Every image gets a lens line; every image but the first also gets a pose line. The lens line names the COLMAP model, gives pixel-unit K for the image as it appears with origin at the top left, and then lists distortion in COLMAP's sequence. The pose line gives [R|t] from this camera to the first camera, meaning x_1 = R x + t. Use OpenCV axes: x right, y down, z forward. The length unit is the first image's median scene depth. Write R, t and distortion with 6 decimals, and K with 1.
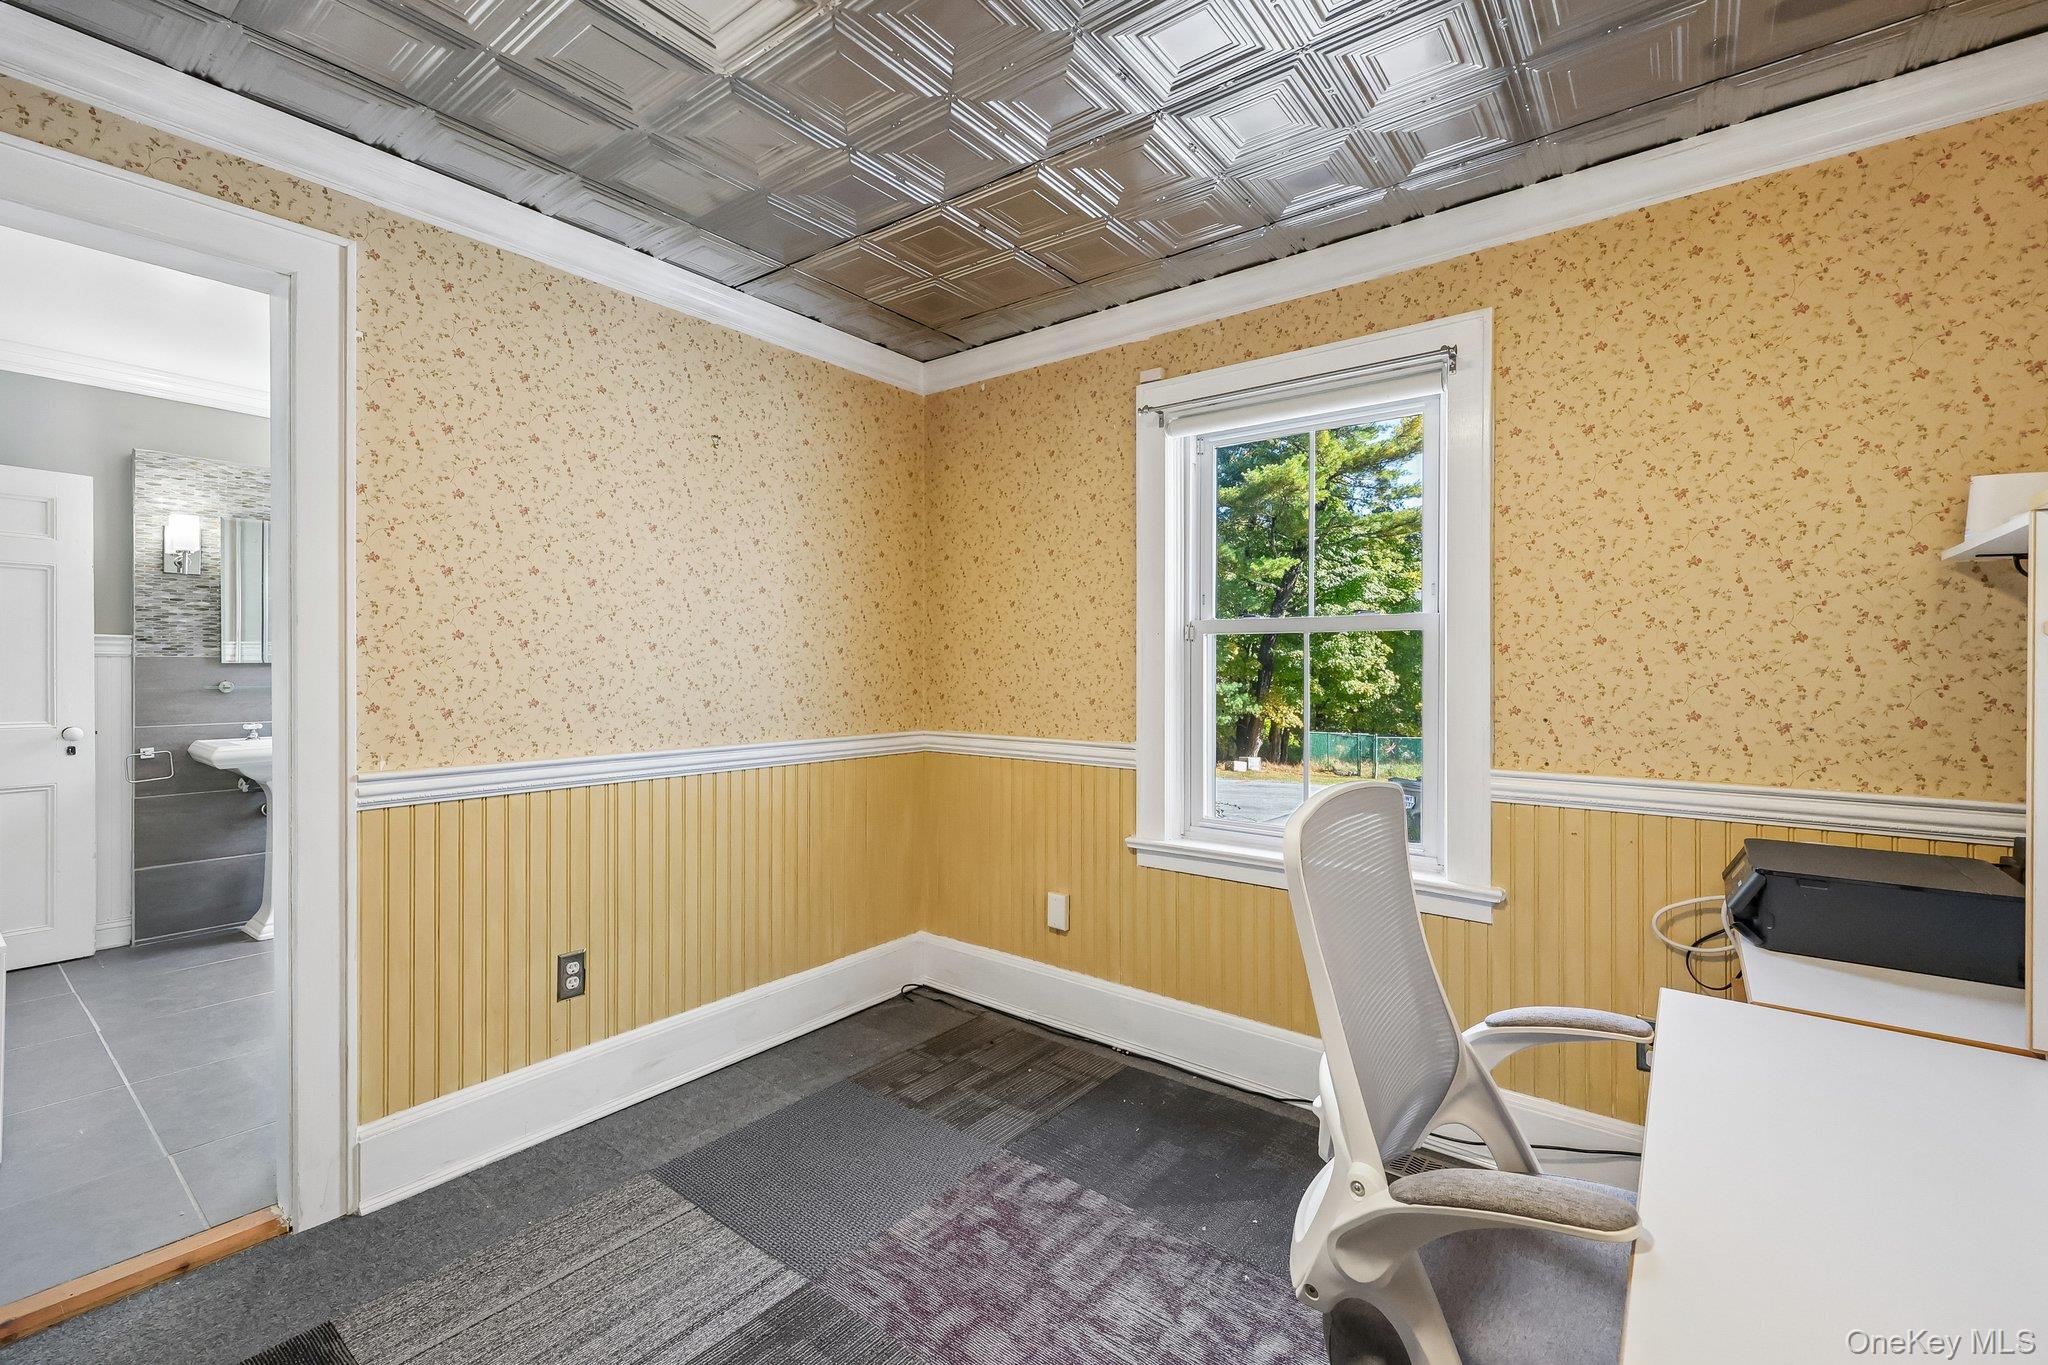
lens RADIAL K [[864.7, 0, 1026.2], [0, 864.7, 670.1], [0, 0, 1]] dist [0.000863, -0.000009]
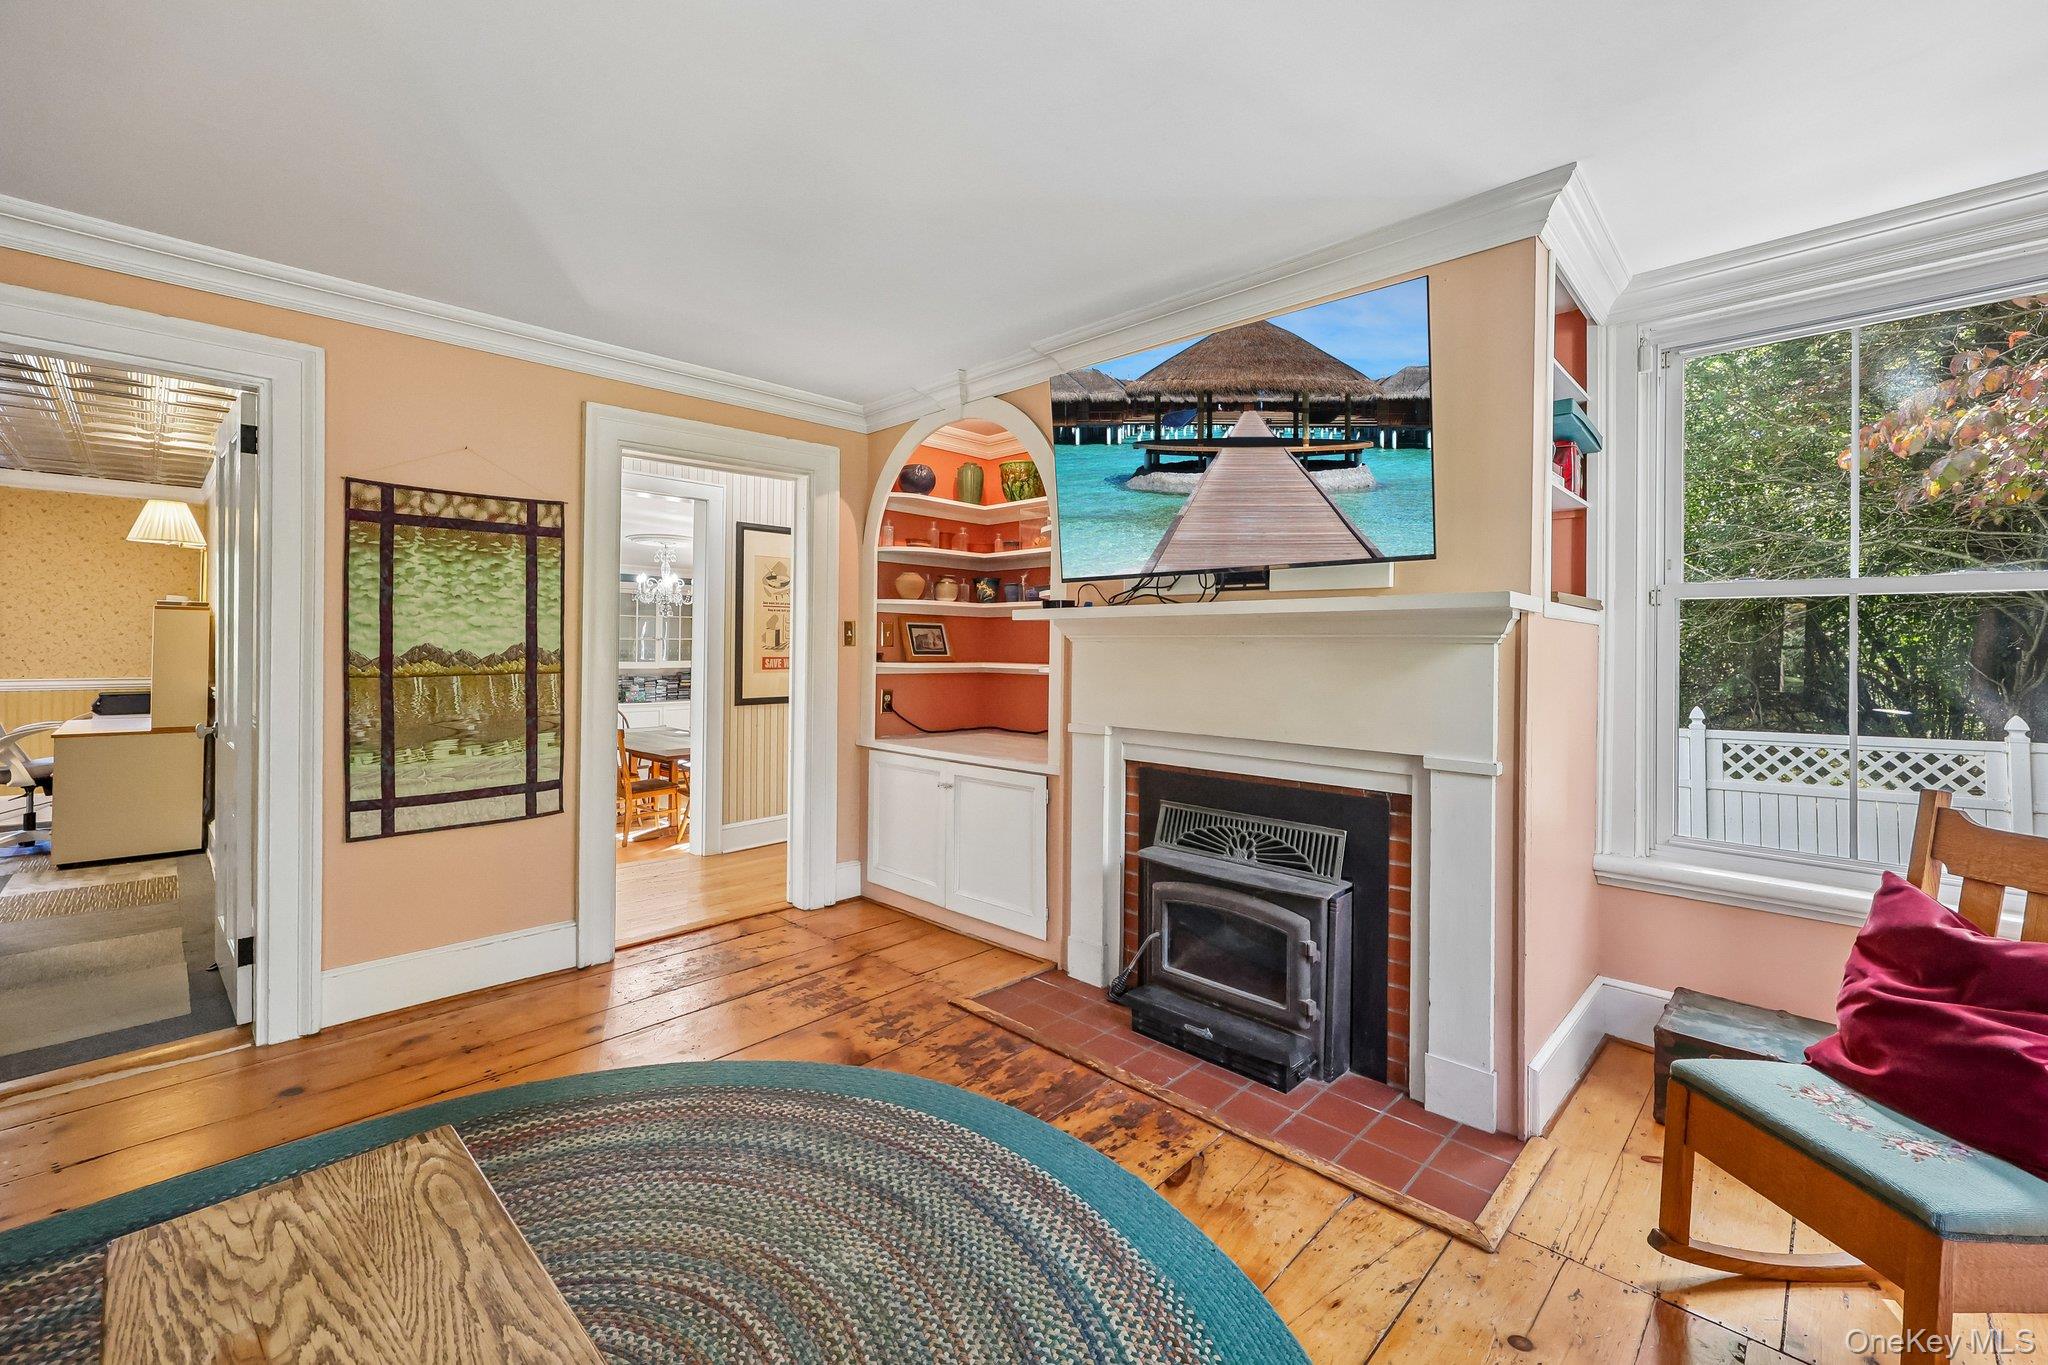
lens RADIAL K [[846.3, 0, 1017.2], [0, 846.3, 642.6], [0, 0, 1]] dist [0.000478, -0.000015]
pose [[0.122730, 0.004107, 0.992432, -1.882828], [-0.001945, 0.999991, -0.003897, 0.002376], [-0.992438, -0.001452, 0.122737, -2.763951]]
